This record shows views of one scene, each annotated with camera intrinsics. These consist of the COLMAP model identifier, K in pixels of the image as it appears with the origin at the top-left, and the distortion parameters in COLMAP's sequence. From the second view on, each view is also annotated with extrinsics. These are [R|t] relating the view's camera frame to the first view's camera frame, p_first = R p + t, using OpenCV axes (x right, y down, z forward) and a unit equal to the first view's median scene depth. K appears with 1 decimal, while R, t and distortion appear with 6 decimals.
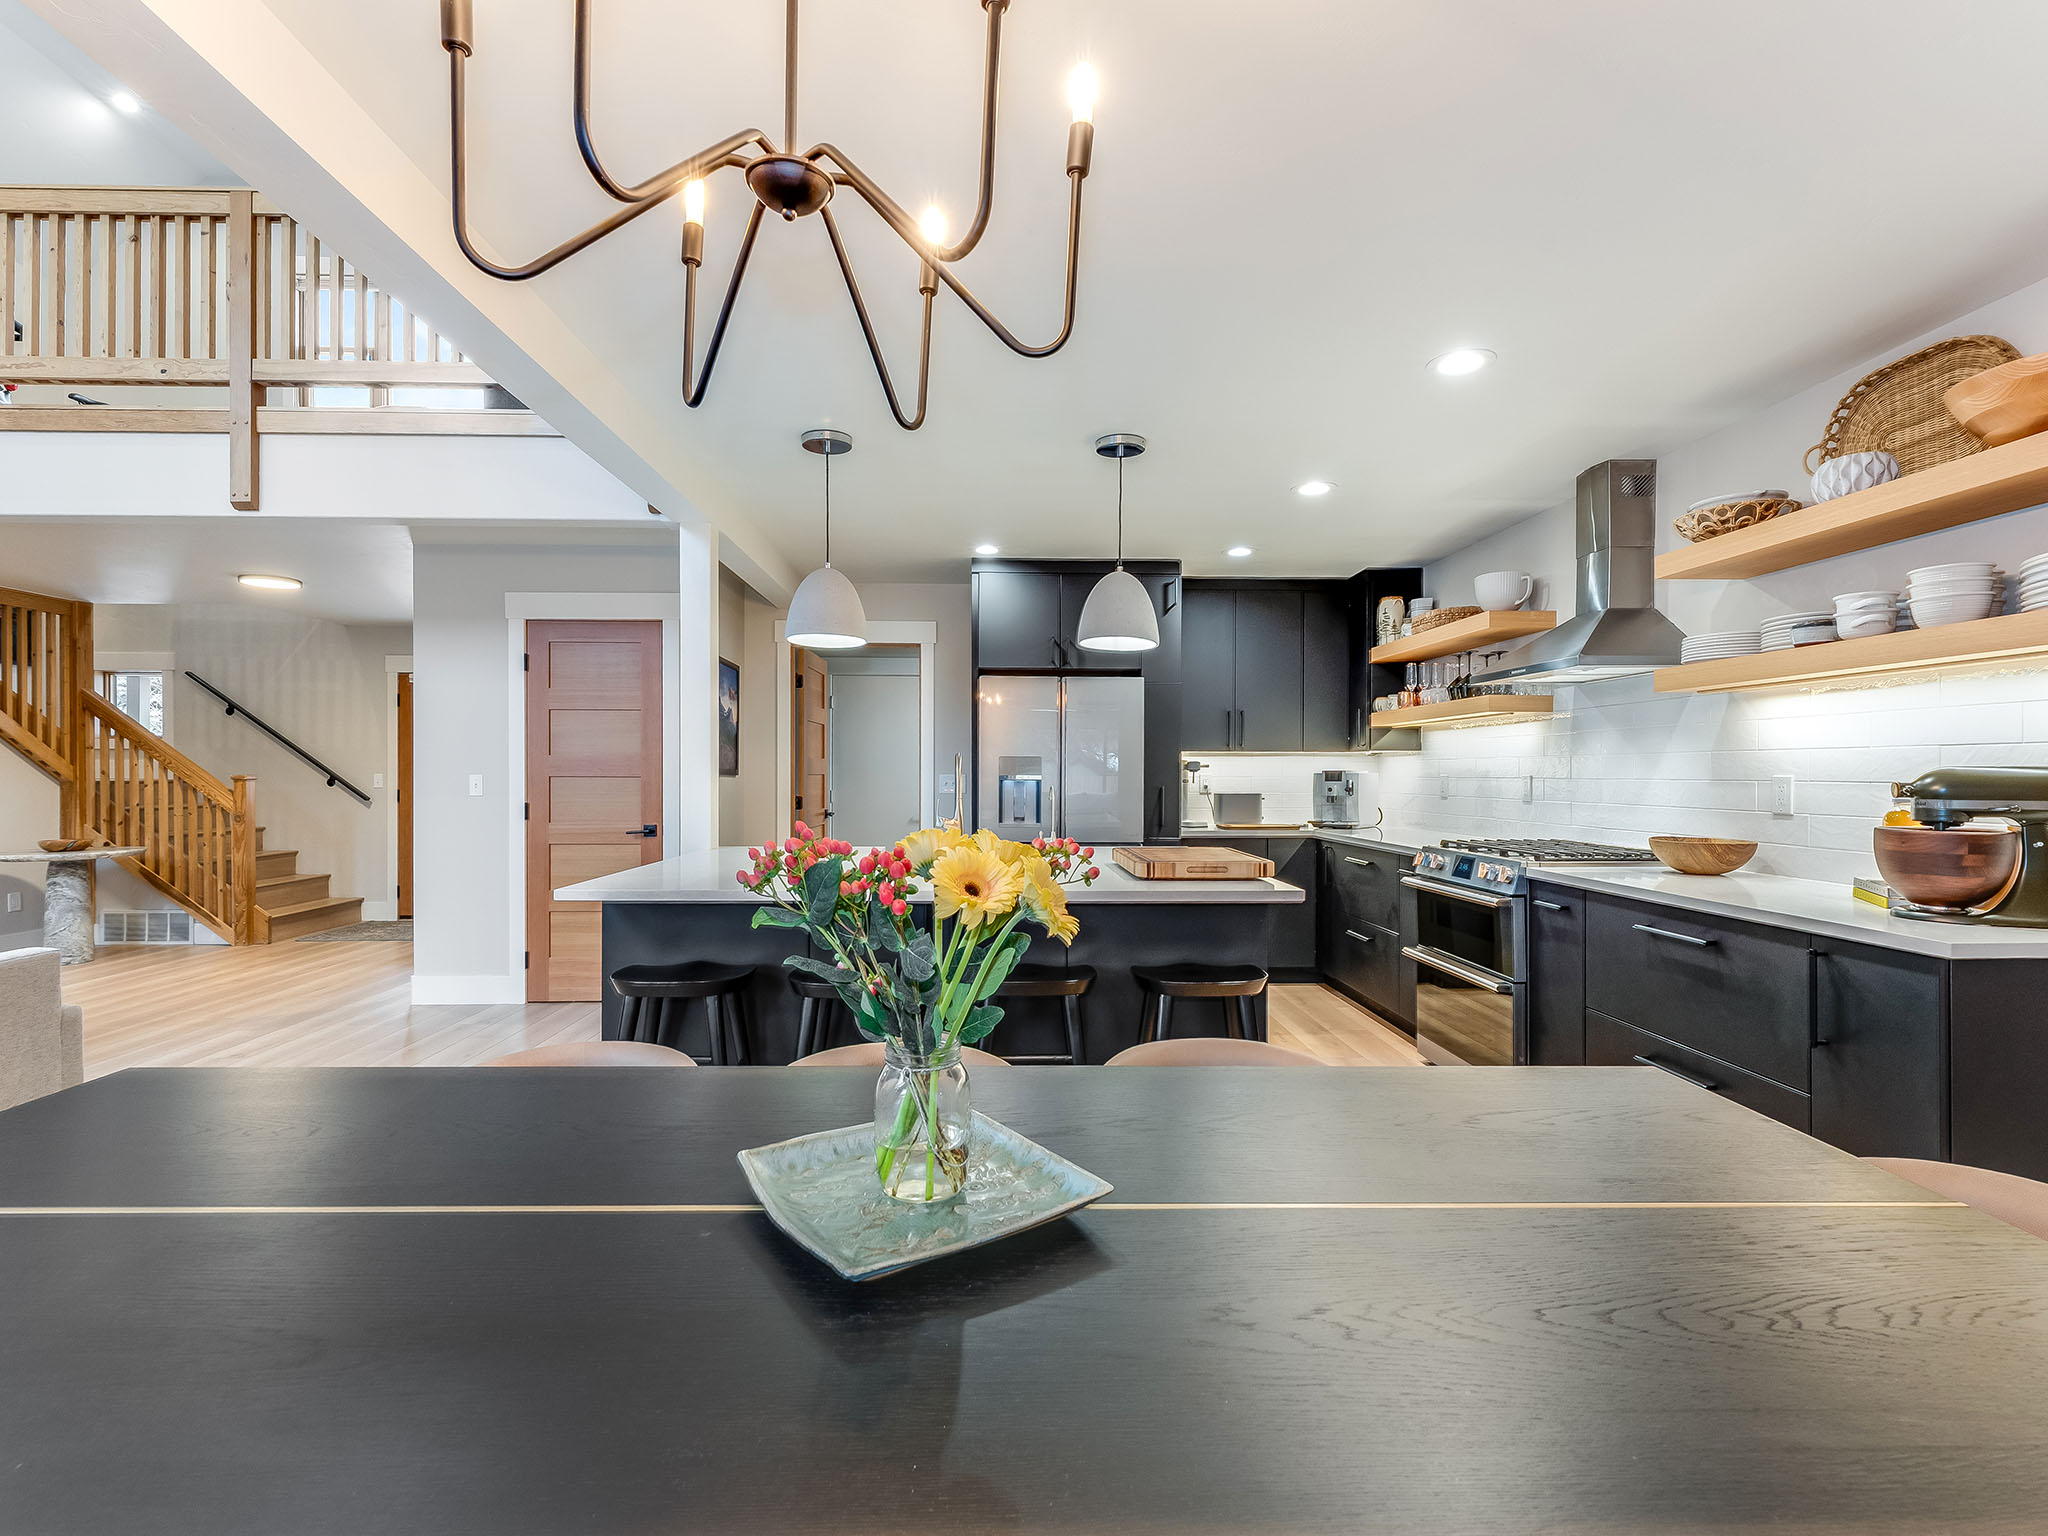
lens RADIAL K [[938.4, 0, 1008.6], [0, 938.4, 771.4], [0, 0, 1]] dist [-0.000591, -0.000738]
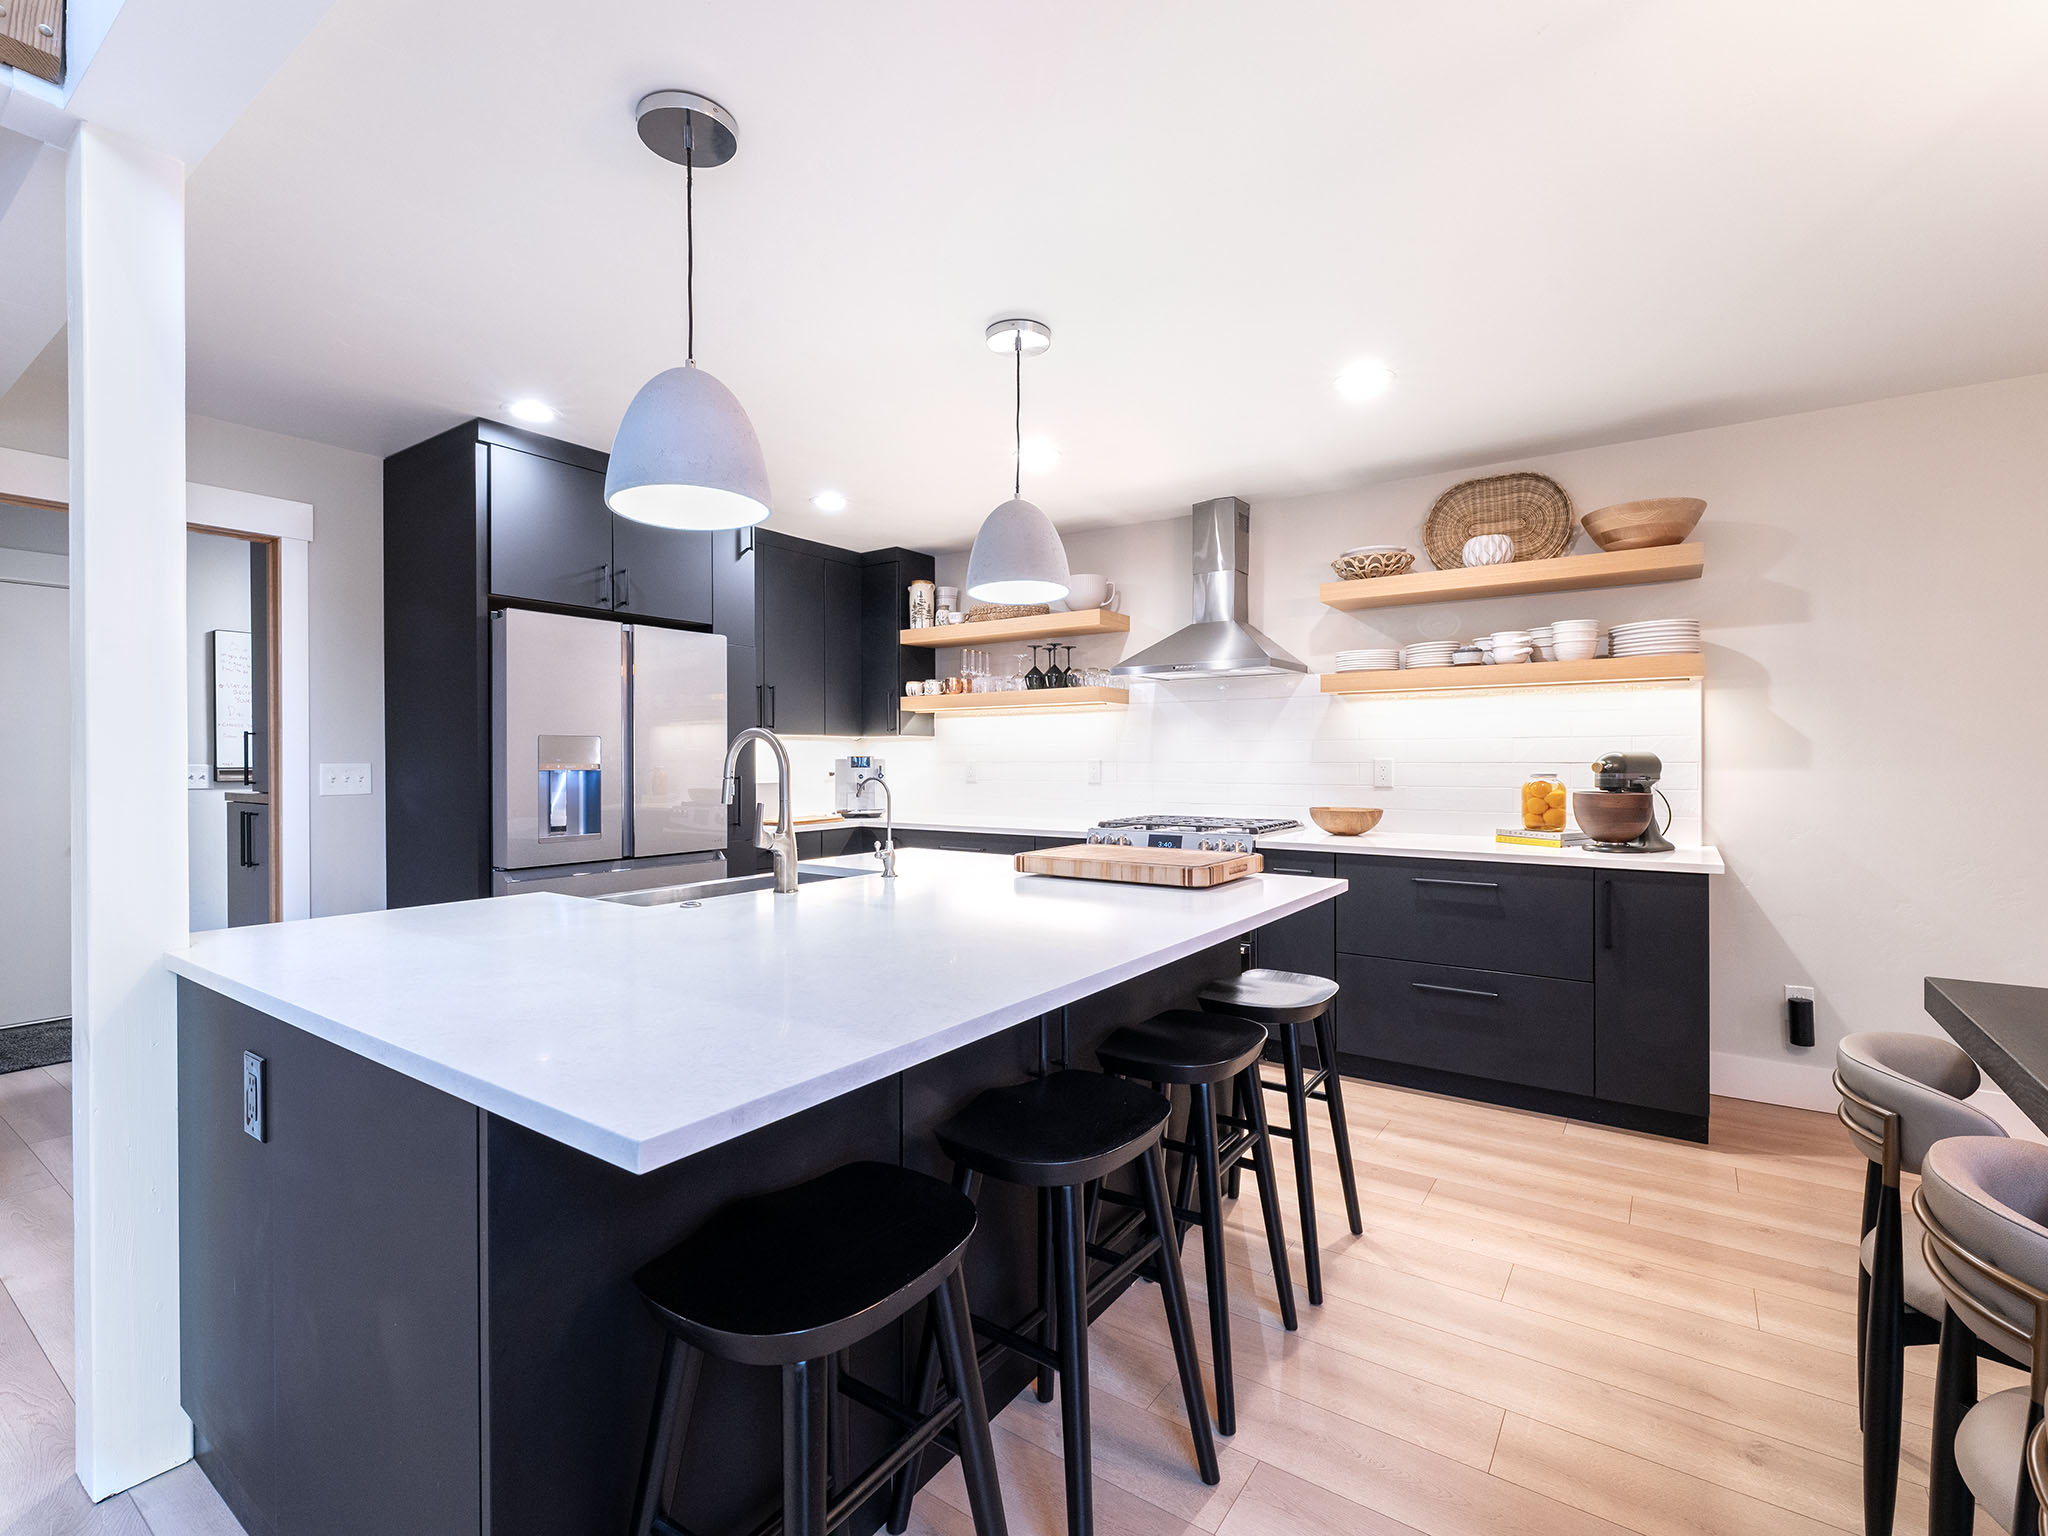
lens RADIAL K [[938.4, 0, 1008.6], [0, 938.4, 771.4], [0, 0, 1]] dist [-0.000591, -0.000738]
pose [[0.605407, -0.011892, 0.795827, -0.434449], [0.001298, 0.999902, 0.013954, 0.002151], [-0.795915, -0.007415, 0.605363, 0.445294]]
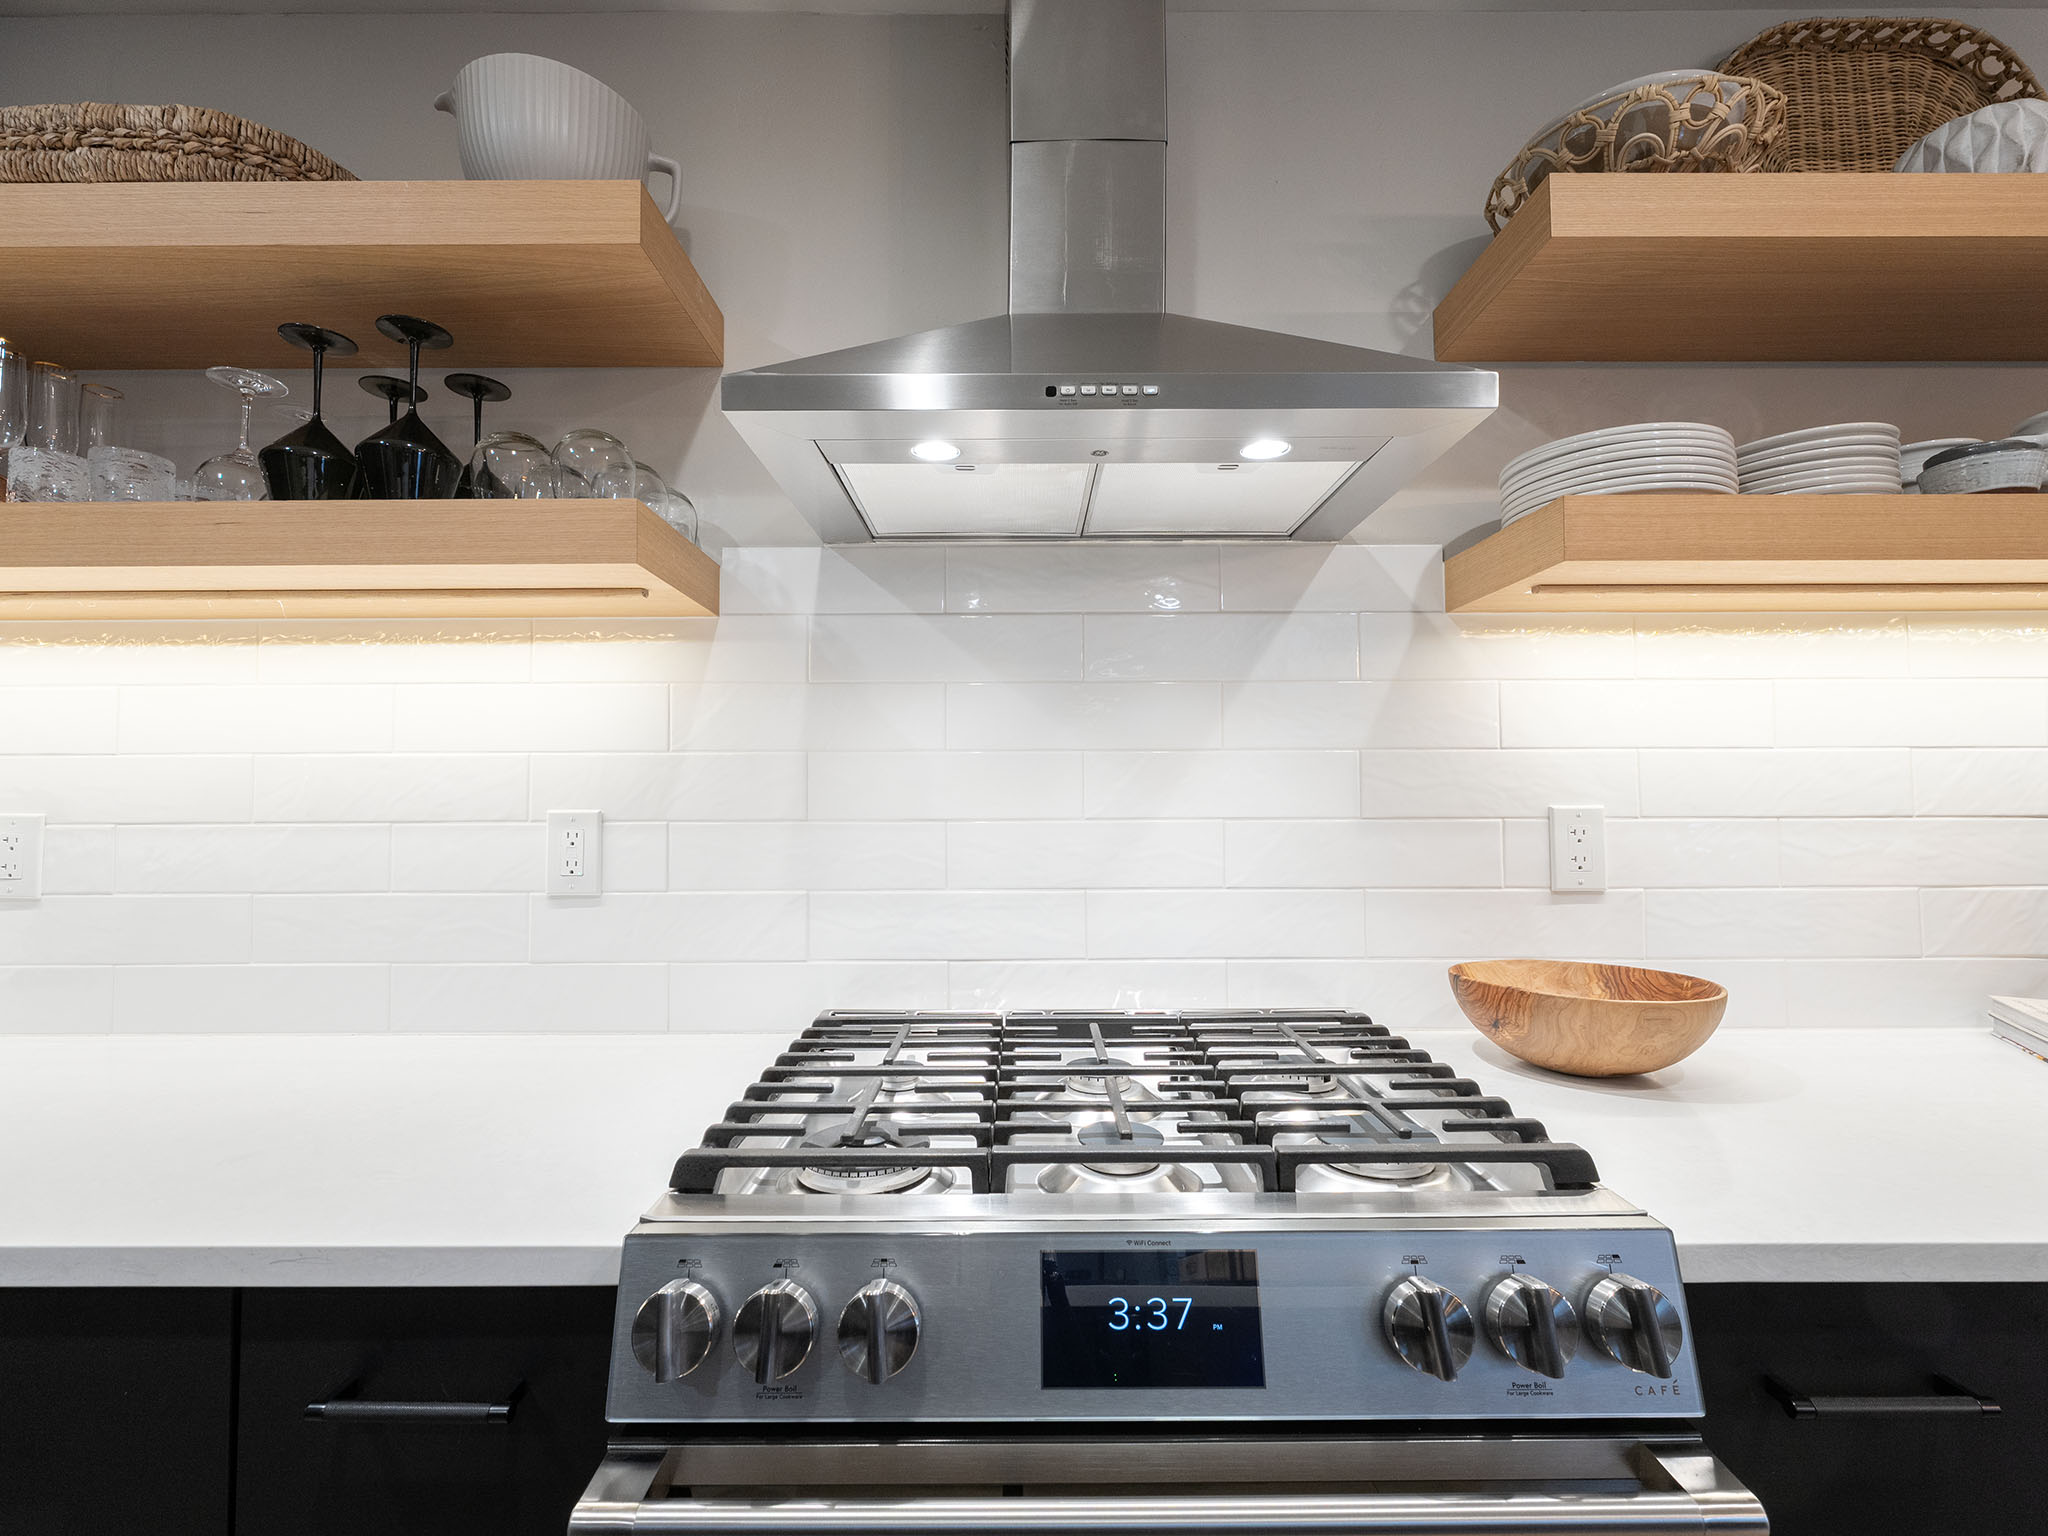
lens RADIAL K [[938.4, 0, 1008.6], [0, 938.4, 771.4], [0, 0, 1]] dist [-0.000591, -0.000738]
pose [[0.008540, 0.037991, 0.999242, 0.270759], [0.002531, 0.999274, -0.038014, 0.003212], [-0.999960, 0.002854, 0.008437, 0.937751]]
